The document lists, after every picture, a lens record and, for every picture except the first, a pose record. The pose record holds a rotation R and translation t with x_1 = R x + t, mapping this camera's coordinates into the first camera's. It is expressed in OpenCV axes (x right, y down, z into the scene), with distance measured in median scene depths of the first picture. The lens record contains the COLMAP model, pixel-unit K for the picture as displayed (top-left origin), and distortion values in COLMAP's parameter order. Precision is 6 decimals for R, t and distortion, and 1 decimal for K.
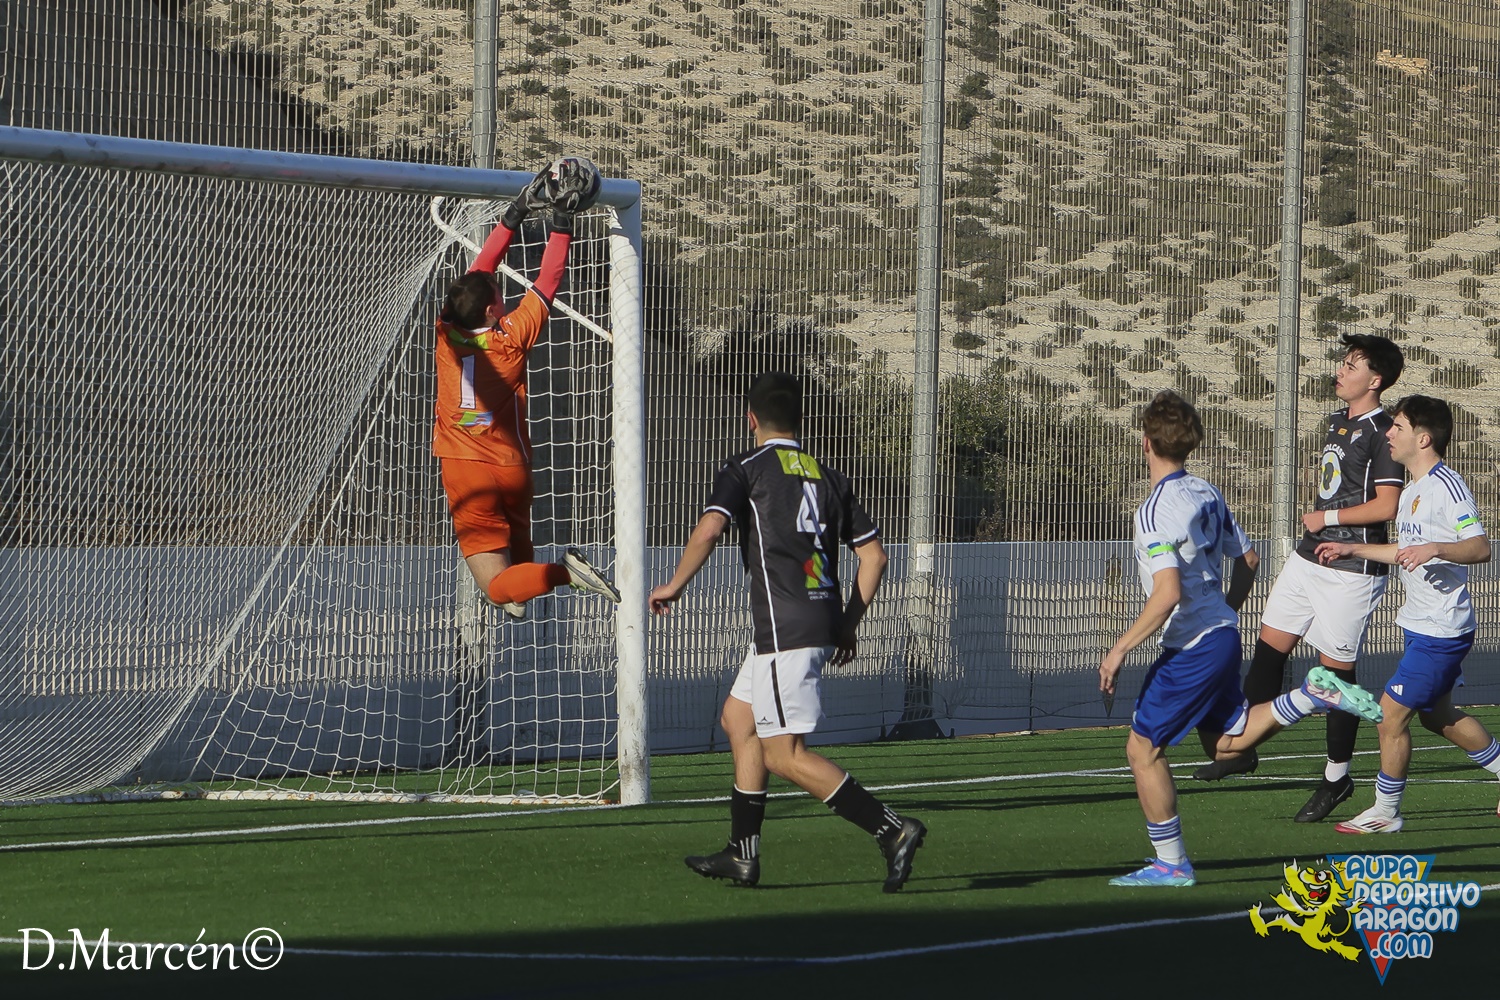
lens RADIAL K [[6602.5, 0, 752.8], [0, 6602.5, 550.2], [0, 0, 1]] dist [-0.015096, 0.000000]
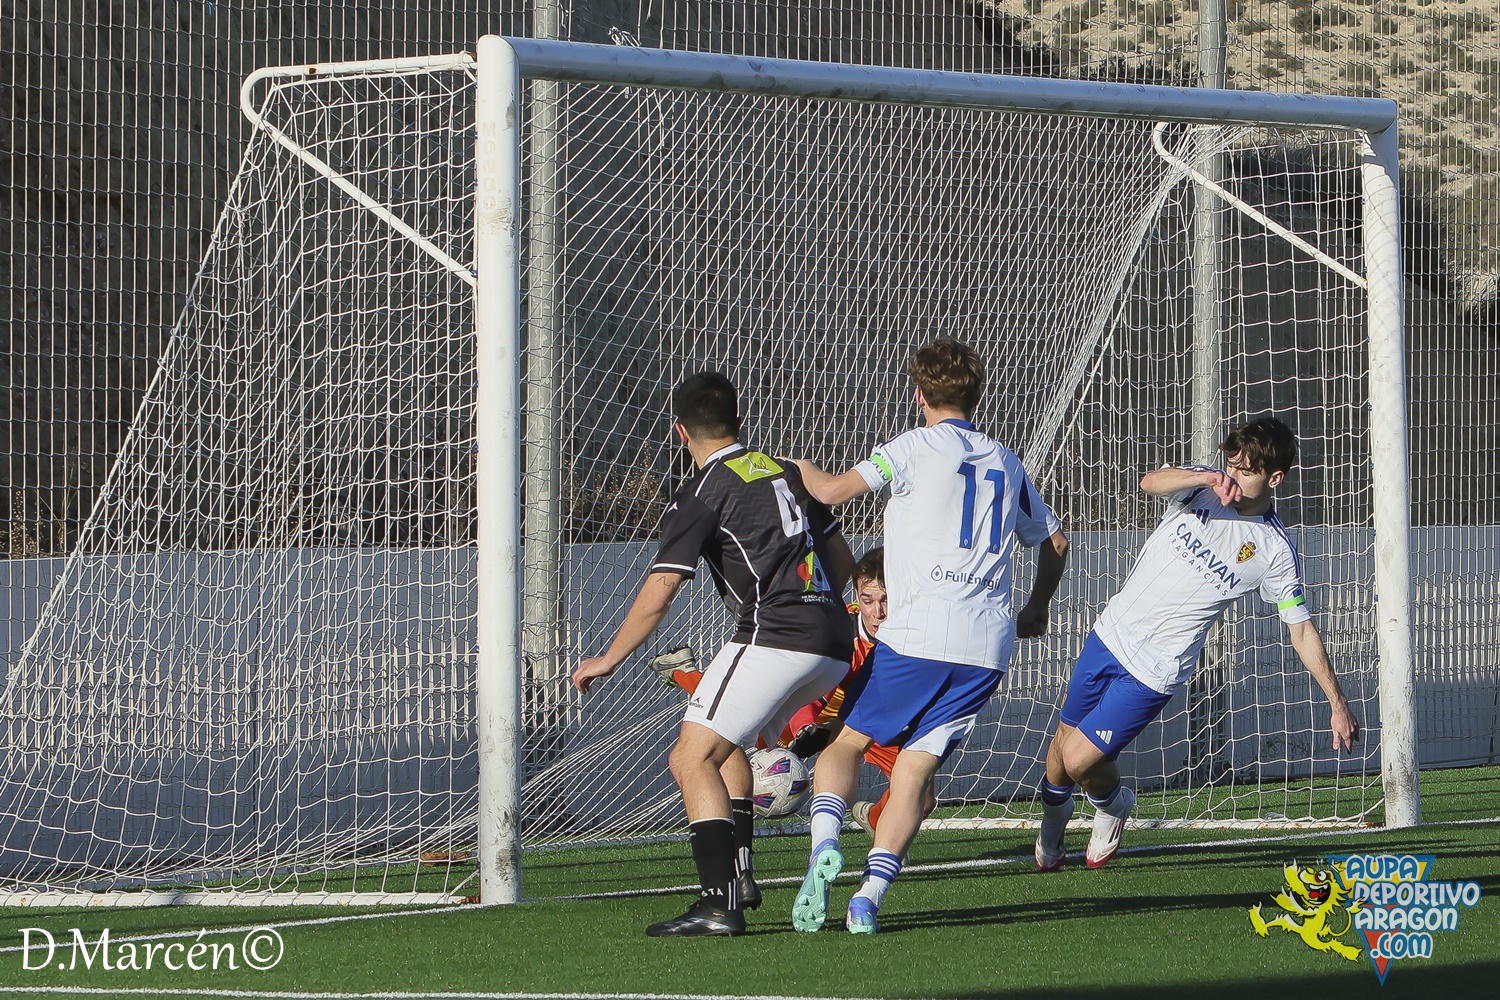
lens RADIAL K [[6602.5, 0, 750.3], [0, 6602.5, 488.3], [0, 0, 1]] dist [-0.015096, 0.000000]
pose [[0.993572, -0.017860, -0.111787, -0.005434], [0.016725, 0.999799, -0.011081, 0.002564], [0.111963, 0.009140, 0.993670, 0.139277]]
